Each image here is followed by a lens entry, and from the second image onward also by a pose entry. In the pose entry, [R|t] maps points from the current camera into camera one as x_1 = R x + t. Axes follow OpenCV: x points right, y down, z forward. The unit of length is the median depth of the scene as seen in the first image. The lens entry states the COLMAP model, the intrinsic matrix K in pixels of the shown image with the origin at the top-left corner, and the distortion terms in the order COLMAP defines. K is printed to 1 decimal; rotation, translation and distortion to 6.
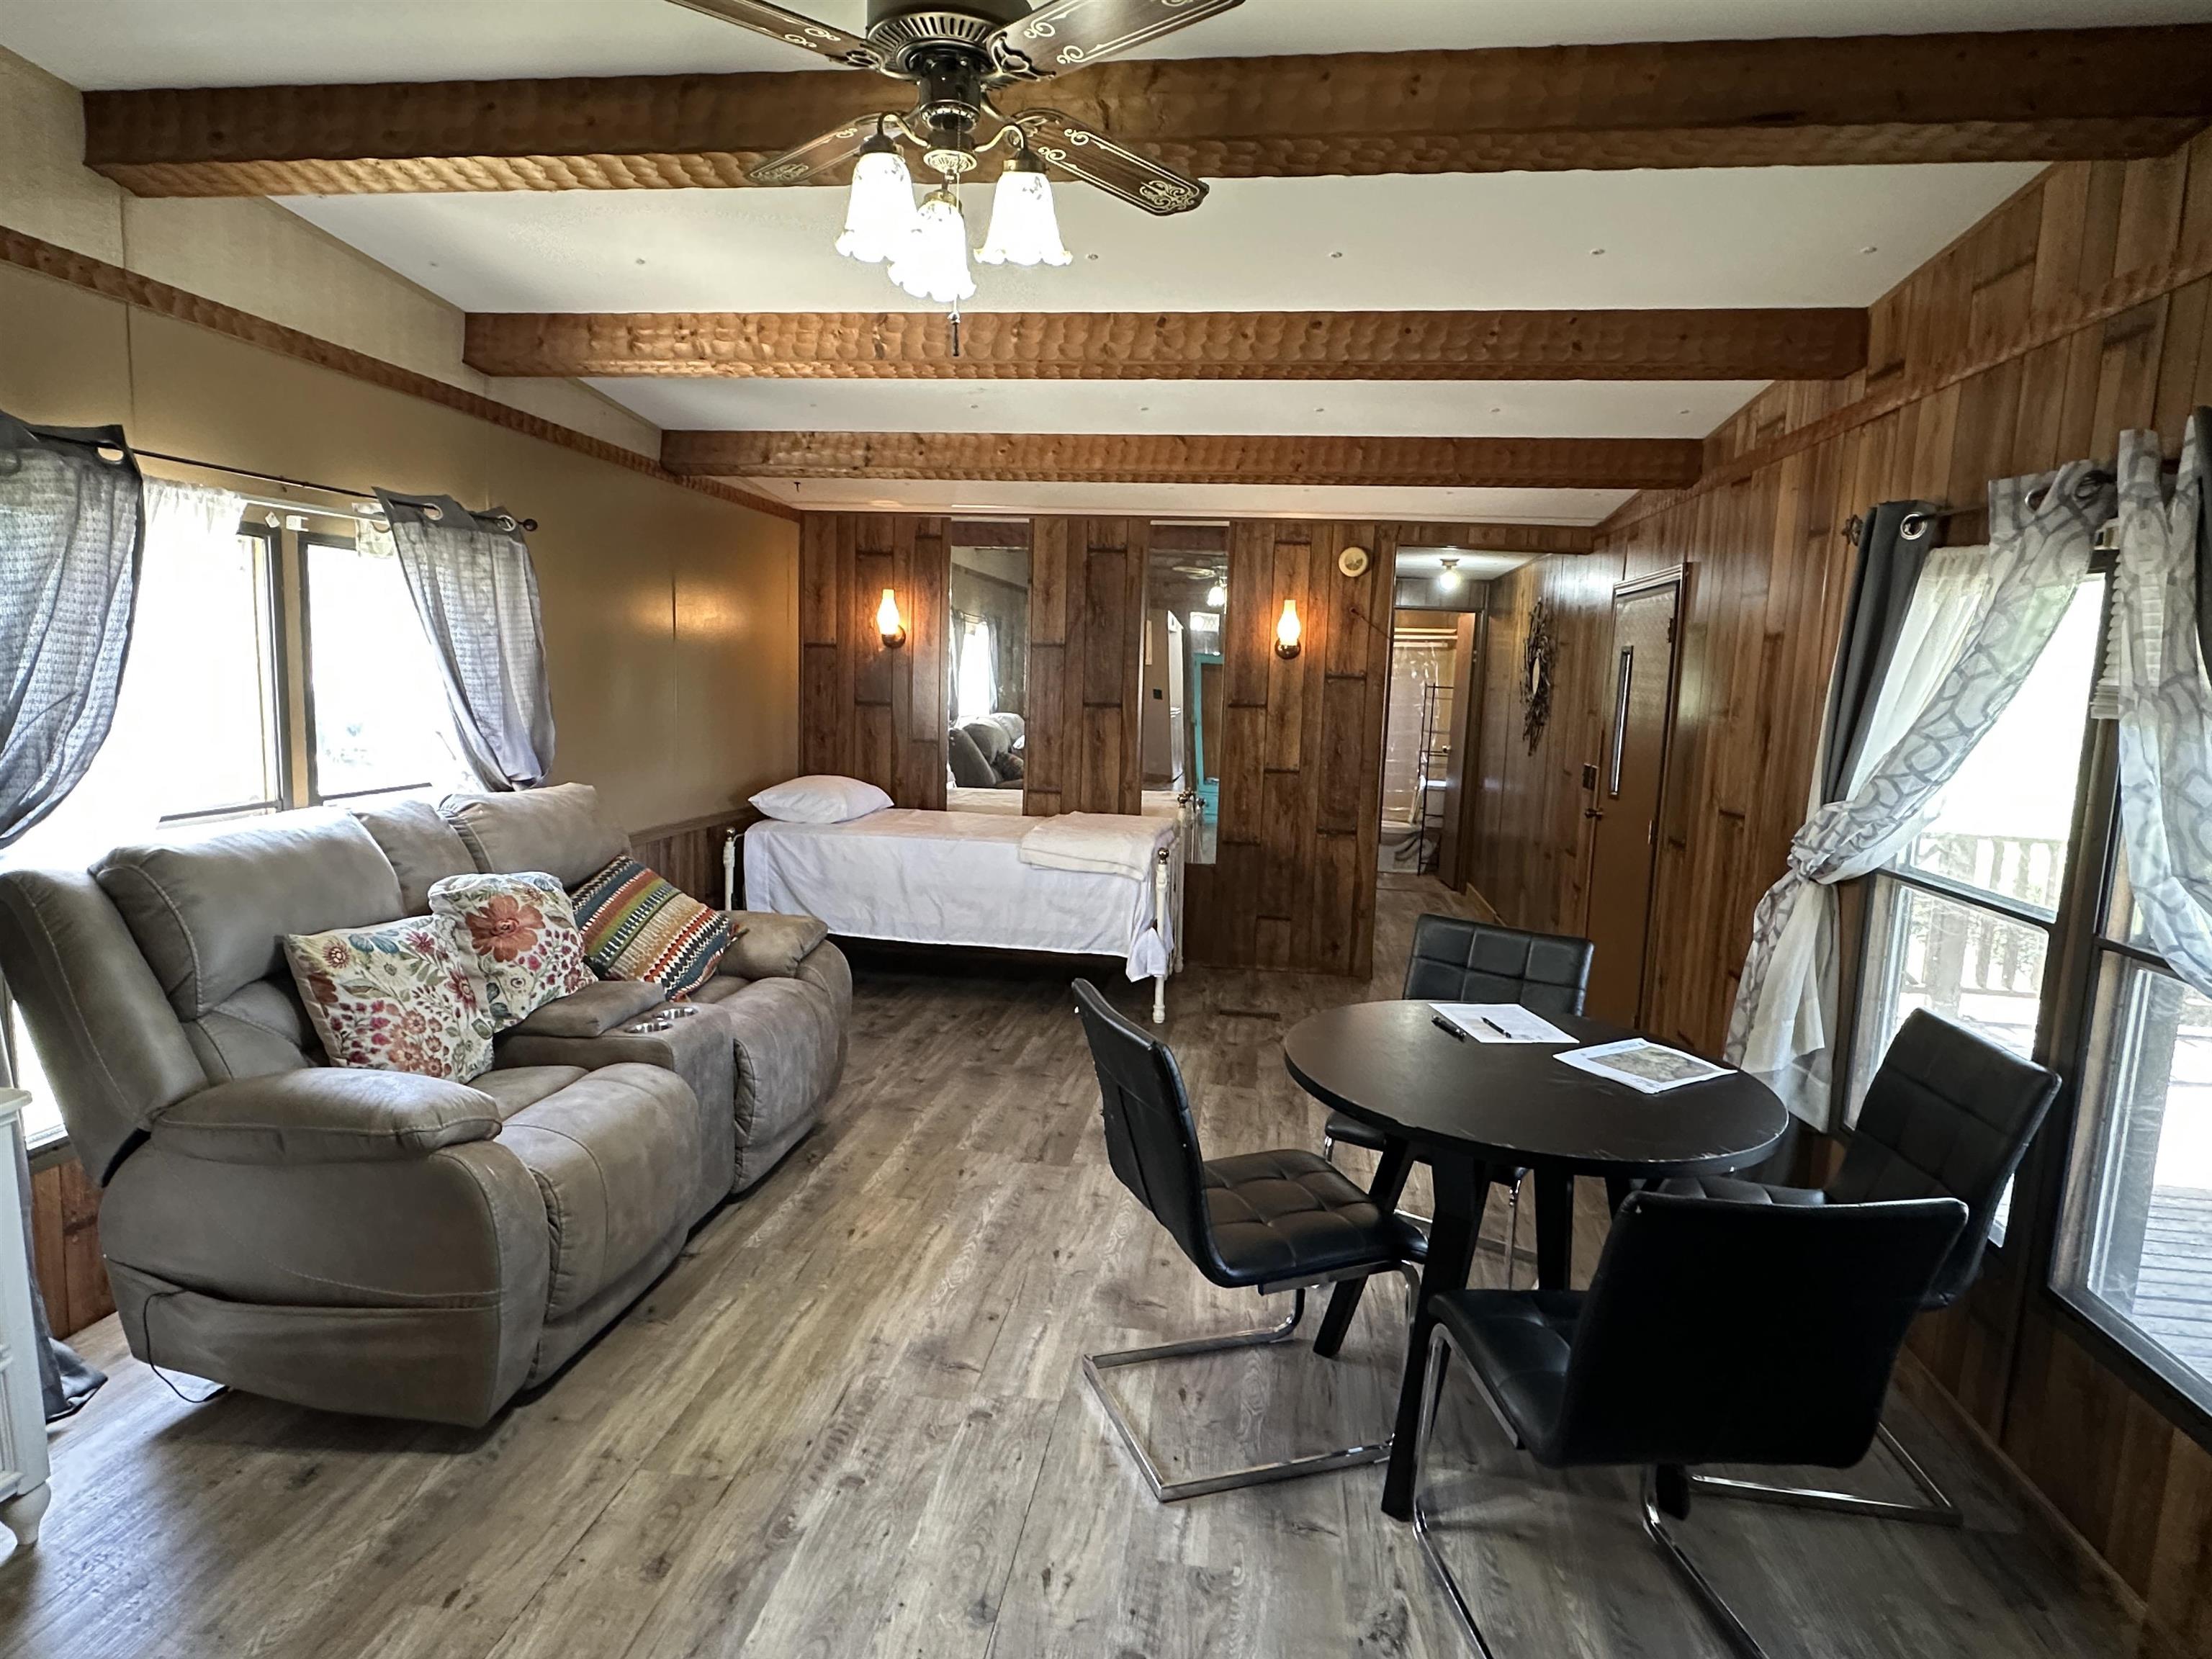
lens RADIAL K [[1232.3, 0, 1114.9], [0, 1232.3, 835.2], [0, 0, 1]] dist [0.007015, 0.003118]
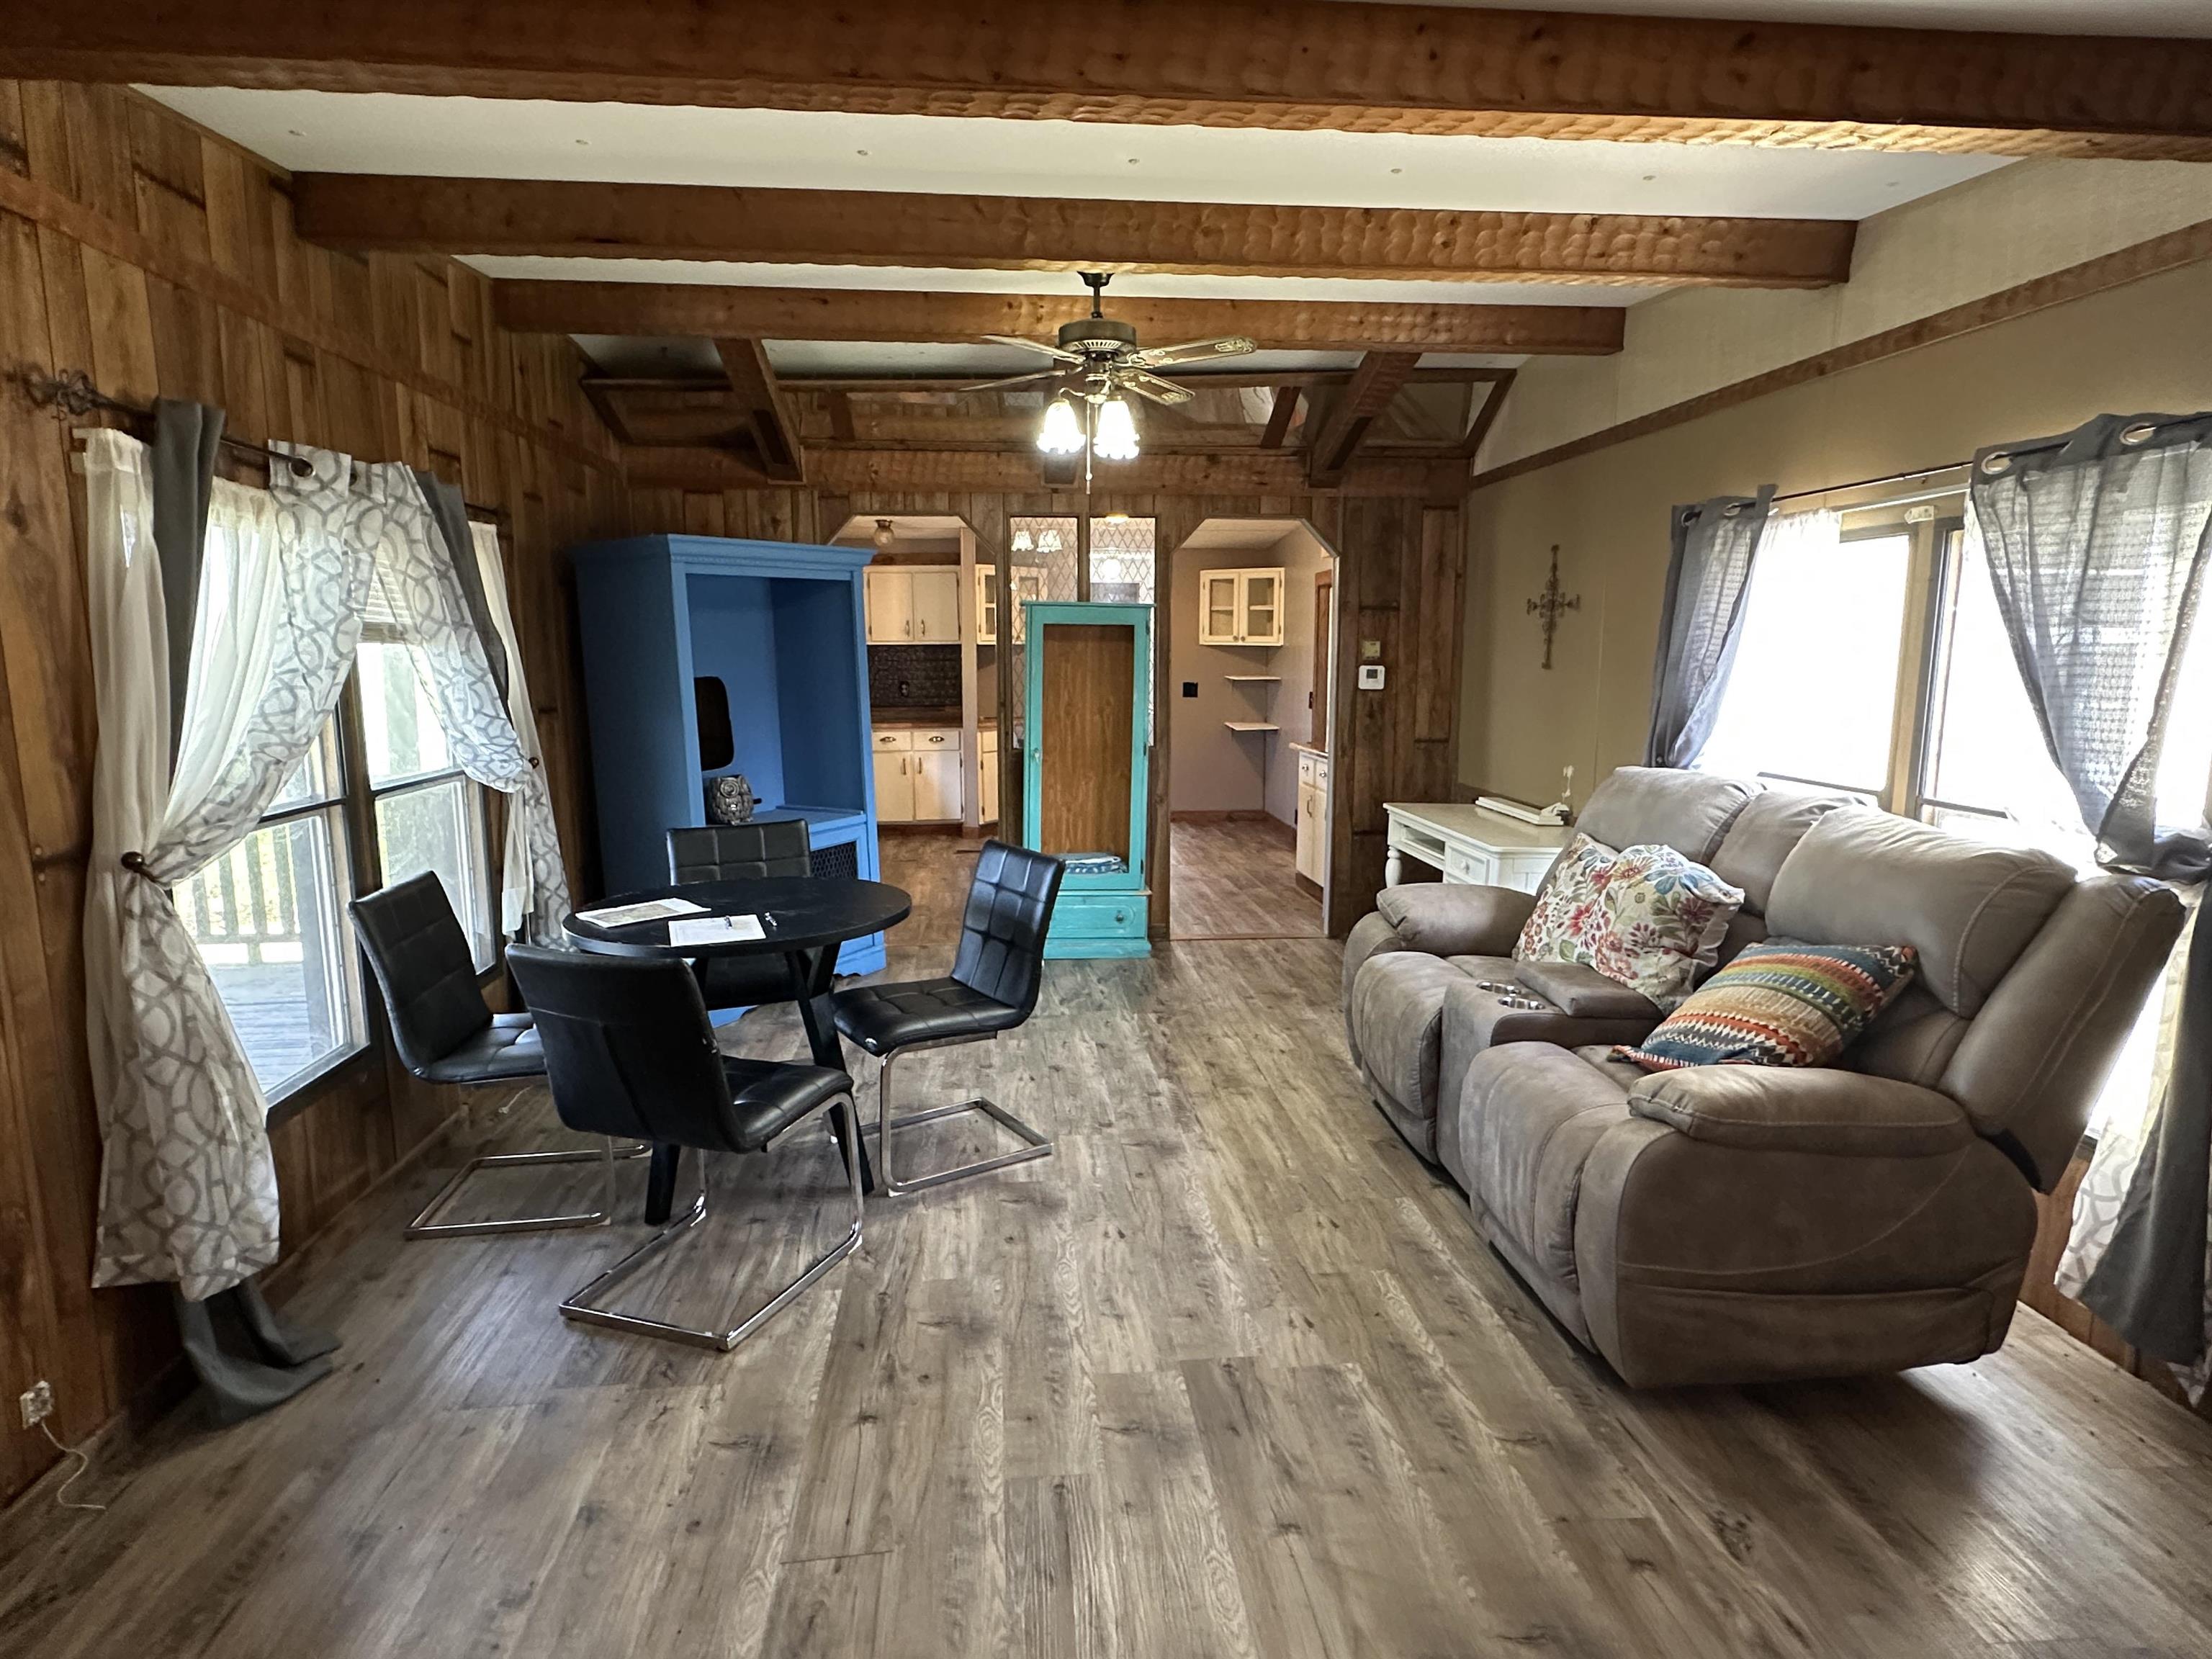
lens RADIAL K [[1232.3, 0, 1099.5], [0, 1232.3, 836.4], [0, 0, 1]] dist [0.007015, 0.003118]
pose [[-0.975889, -0.002636, -0.218250, 0.204687], [-0.063513, 0.960087, 0.272396, -0.254650], [0.208821, 0.279690, -0.937106, 2.033612]]
